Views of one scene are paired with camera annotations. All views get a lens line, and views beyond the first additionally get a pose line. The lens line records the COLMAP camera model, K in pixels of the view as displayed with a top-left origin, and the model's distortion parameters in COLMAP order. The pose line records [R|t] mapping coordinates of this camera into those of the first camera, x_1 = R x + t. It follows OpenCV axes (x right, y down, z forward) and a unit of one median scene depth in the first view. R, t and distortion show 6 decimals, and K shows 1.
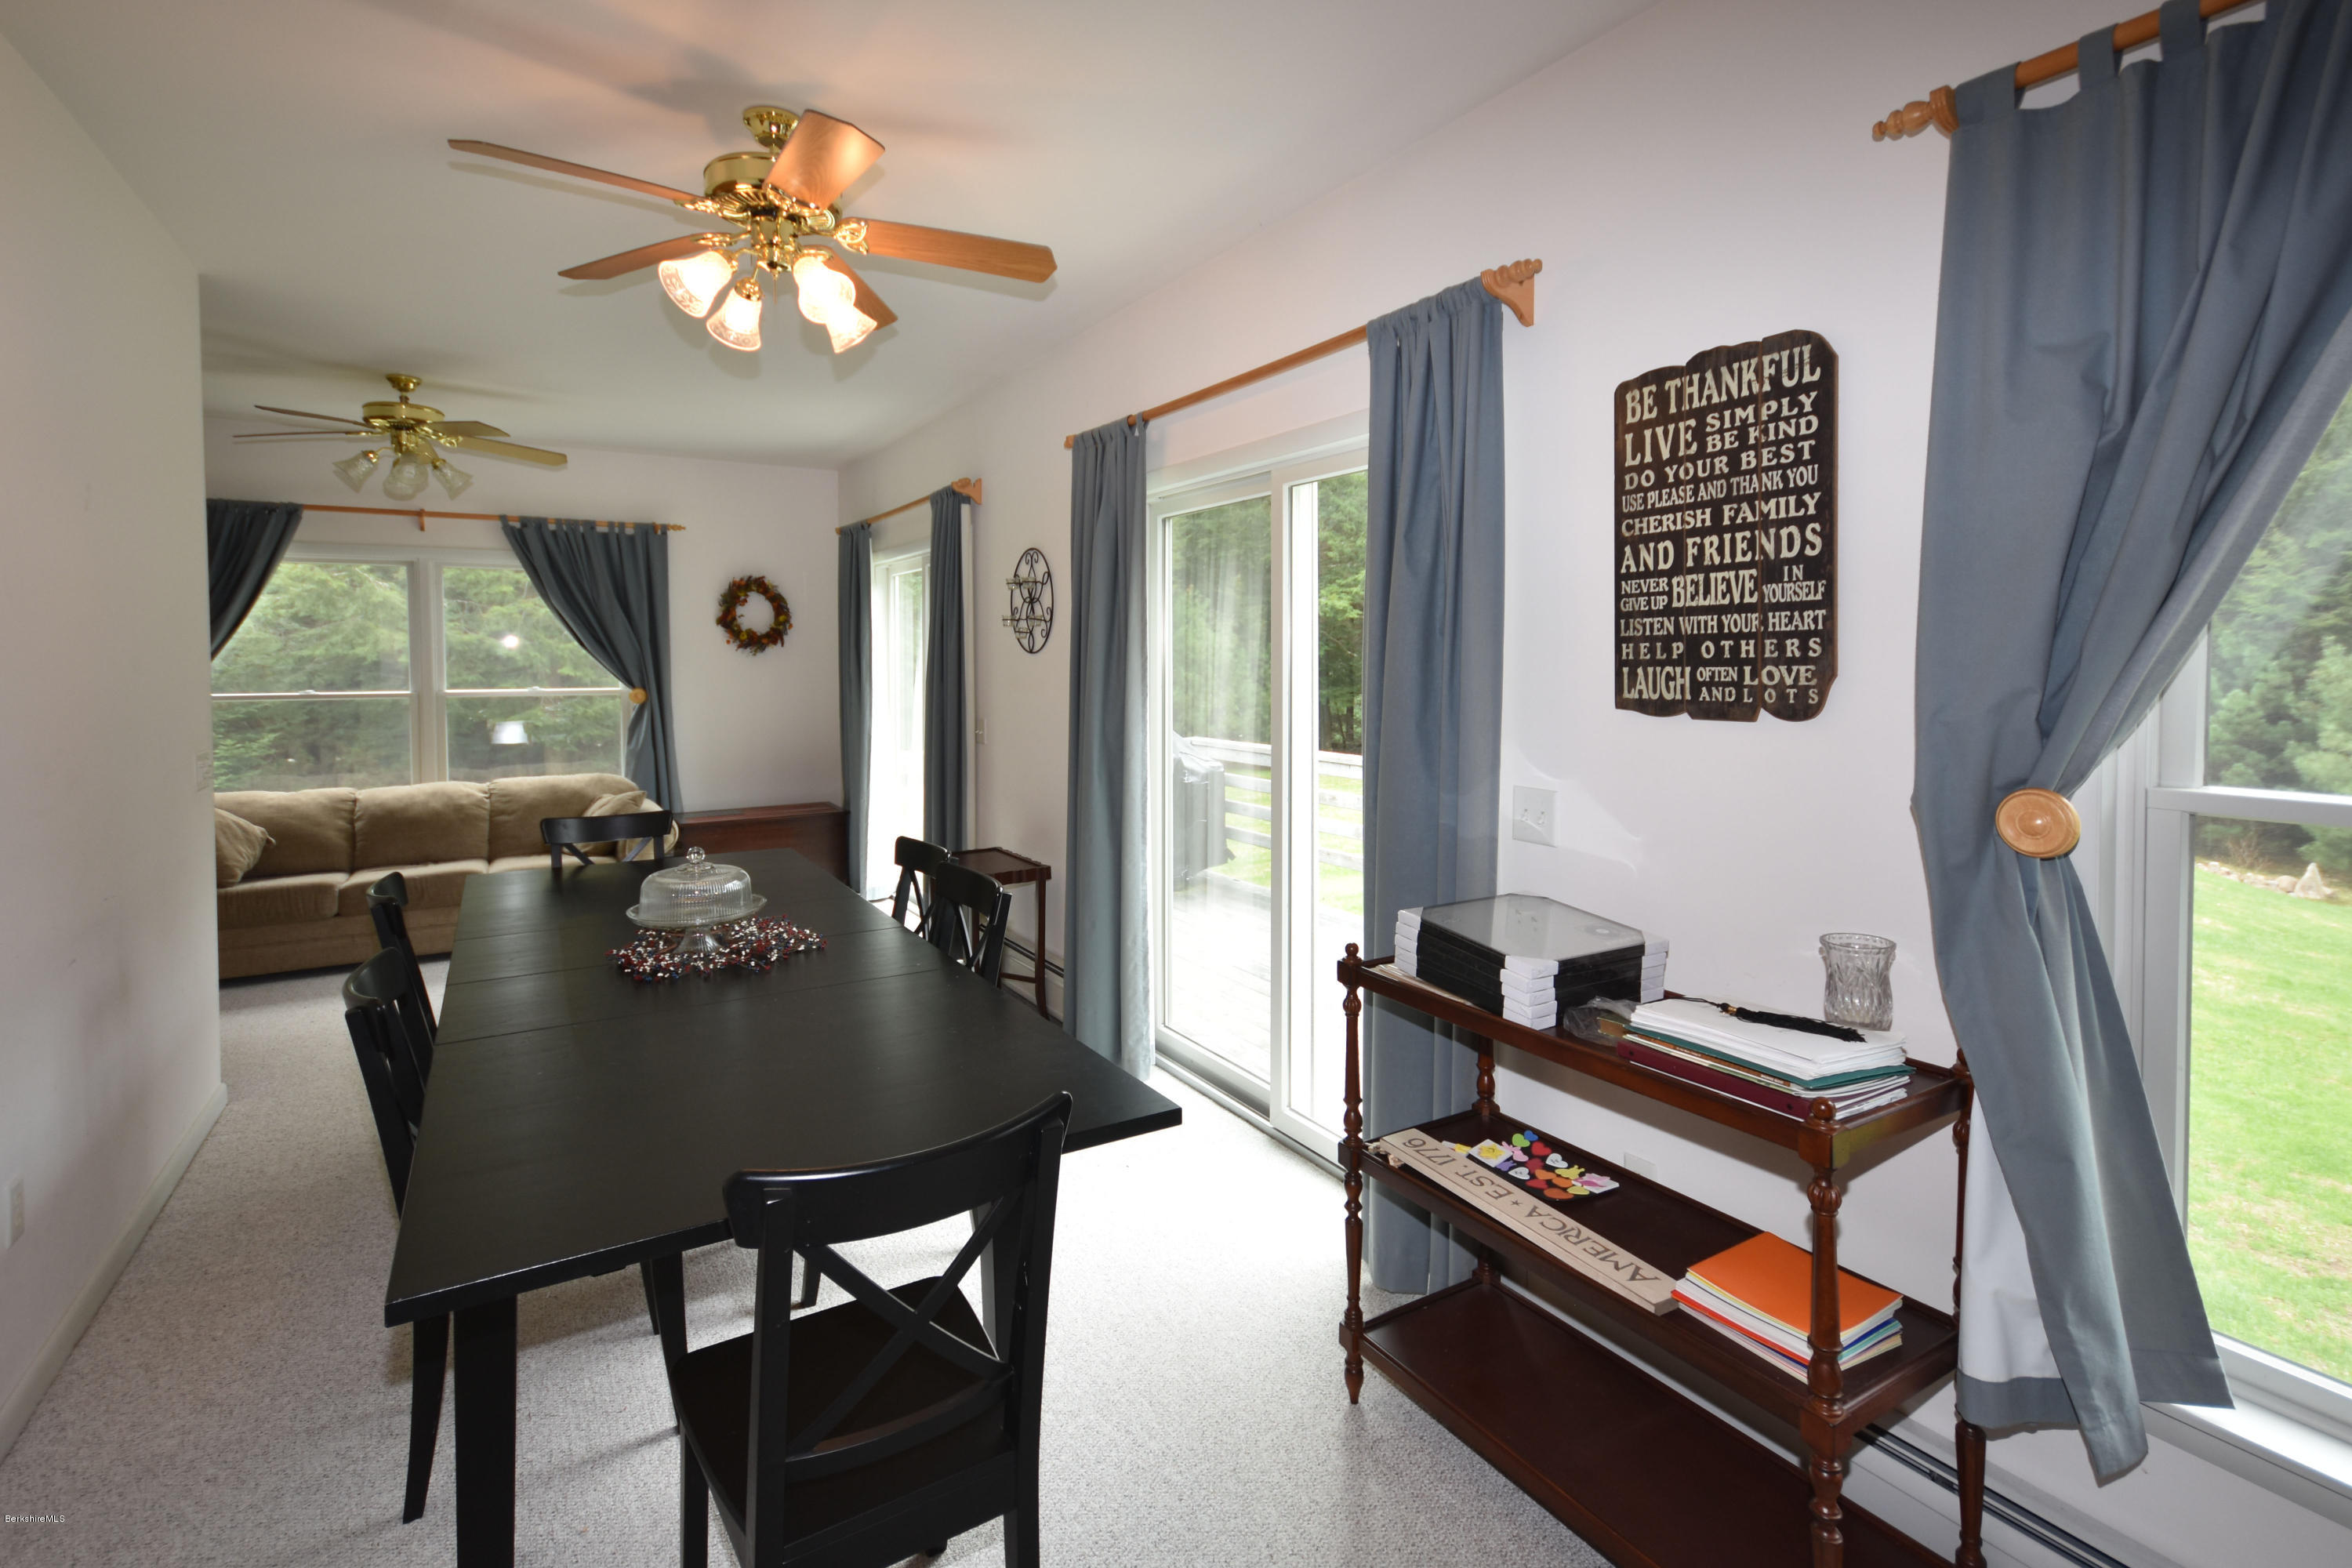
lens RADIAL K [[1094.6, 0, 1187.4], [0, 1094.6, 696.2], [0, 0, 1]] dist [0.003800, 0.001011]
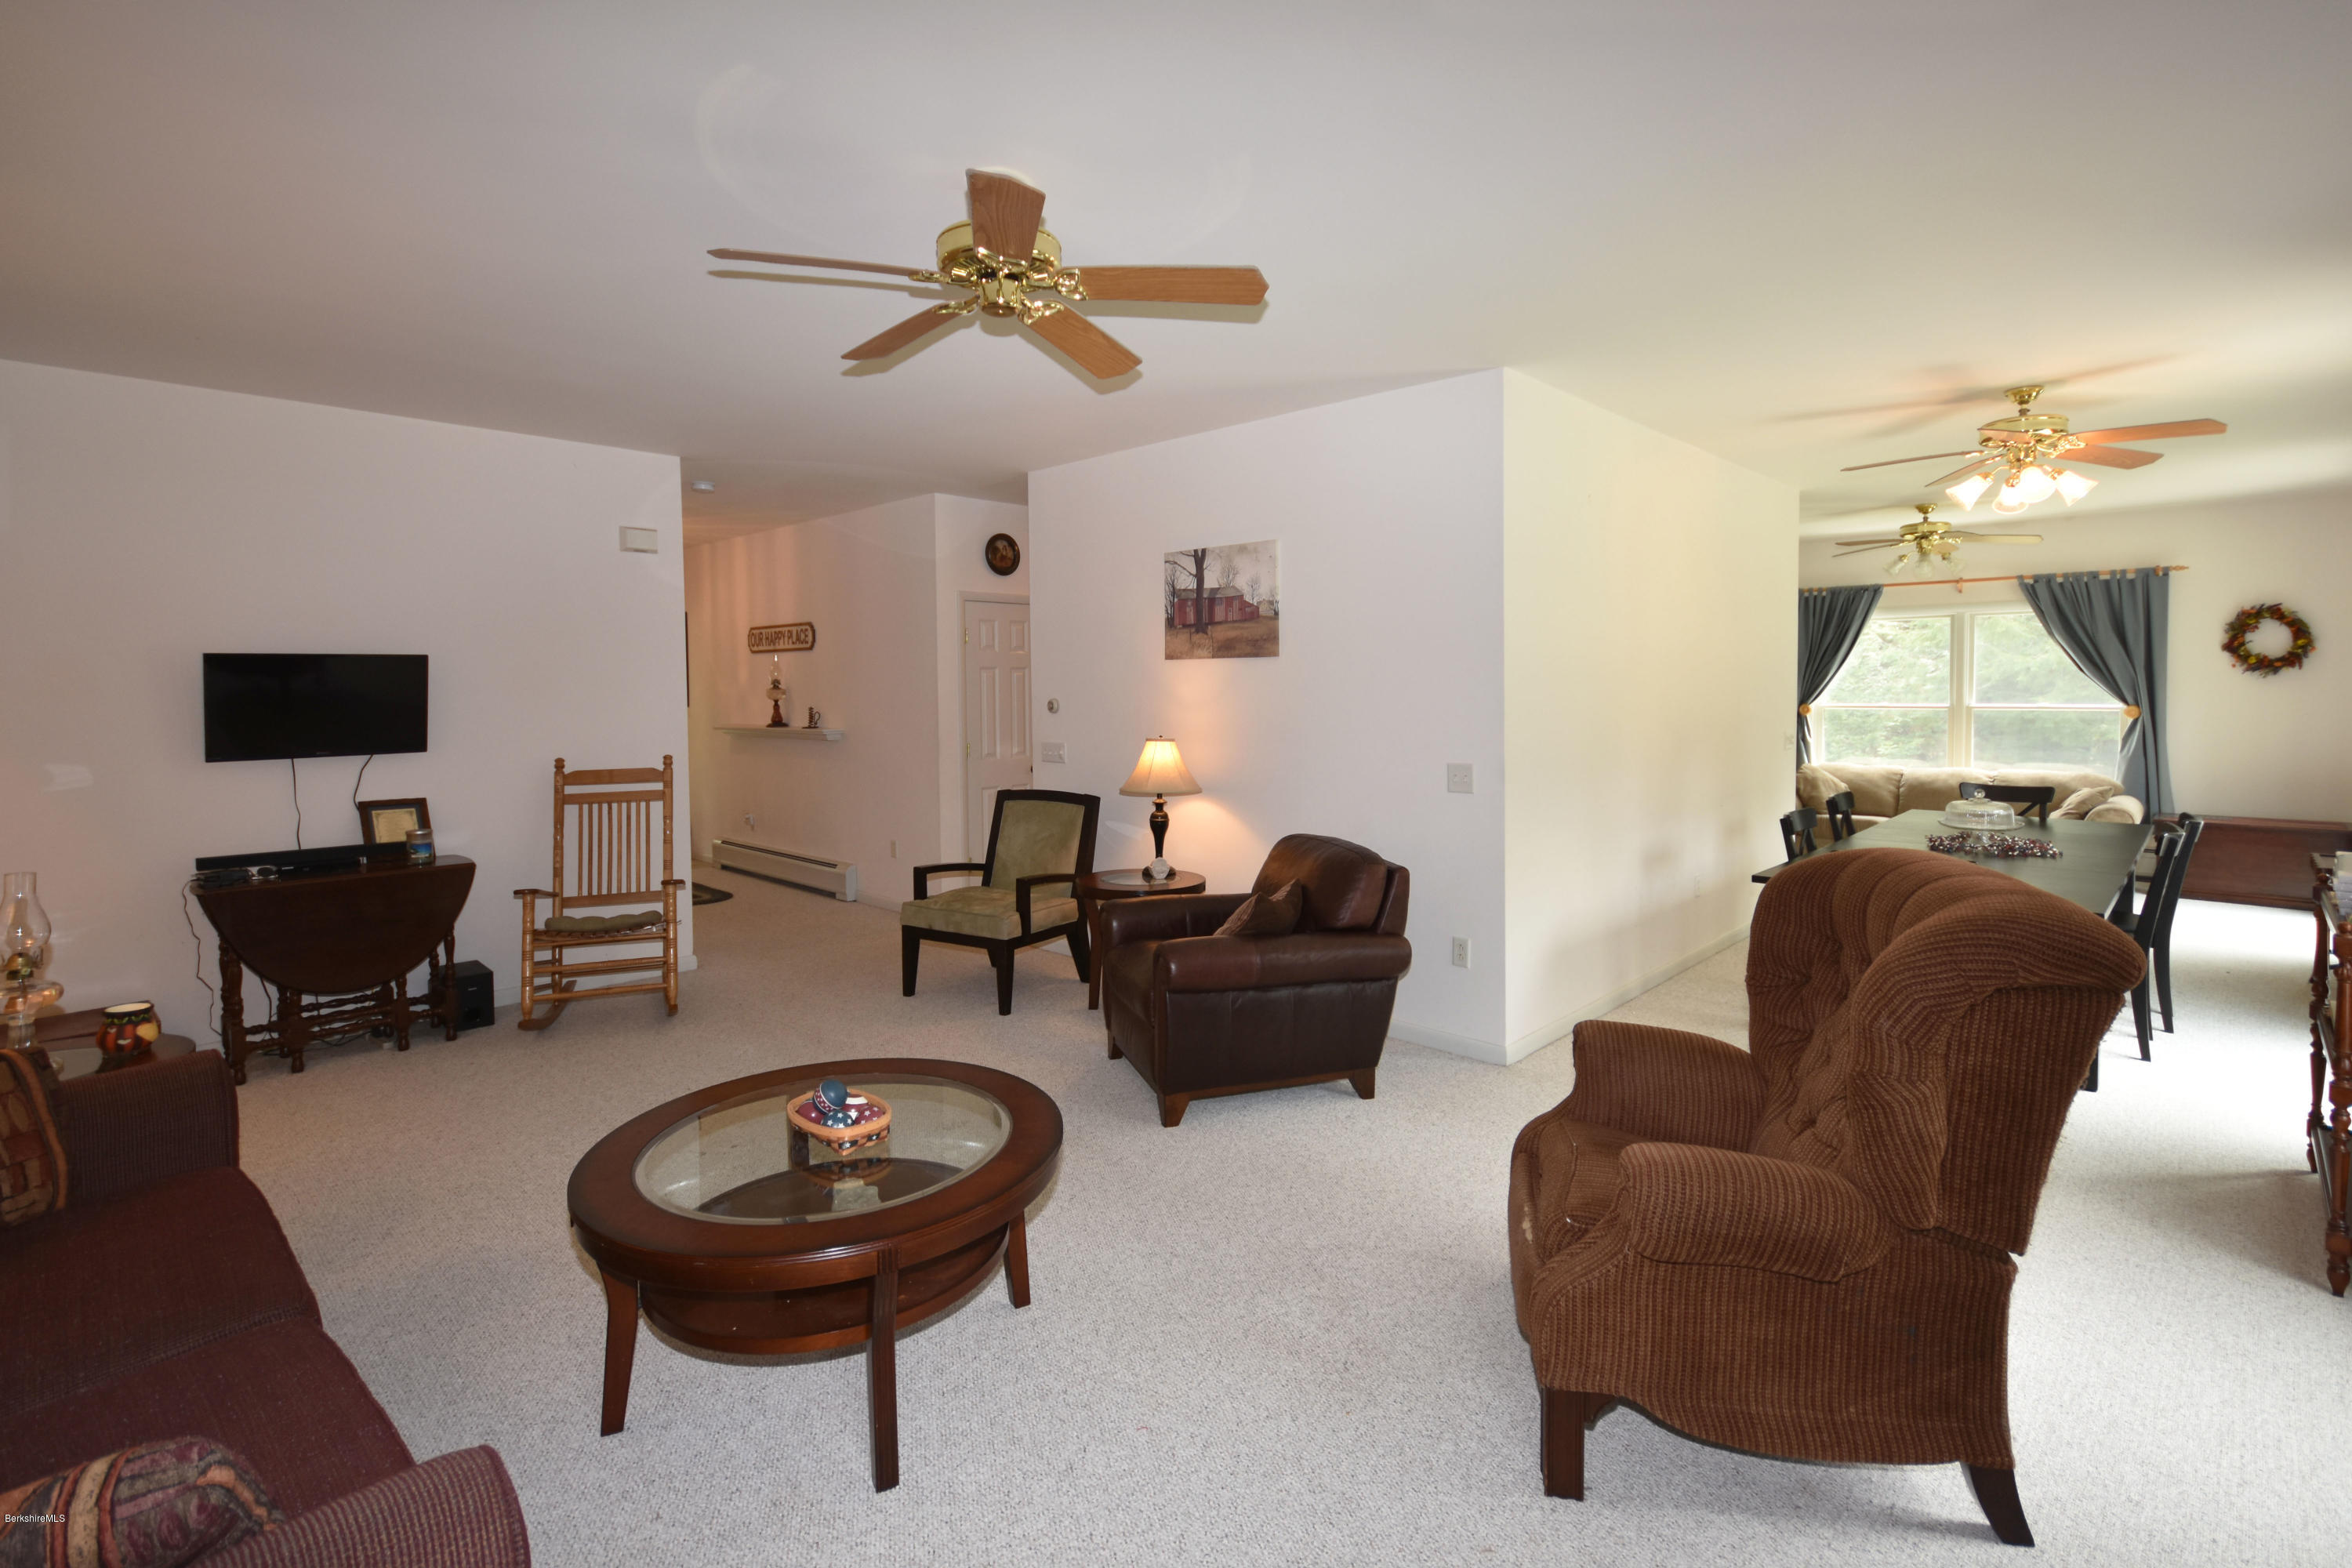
lens RADIAL K [[1094.6, 0, 1187.4], [0, 1094.6, 696.2], [0, 0, 1]] dist [0.003800, 0.001011]
pose [[0.246659, 0.009516, -0.969056, 0.418616], [-0.025004, 0.999681, 0.003452, 0.003521], [0.968780, 0.023379, 0.246818, -0.309092]]
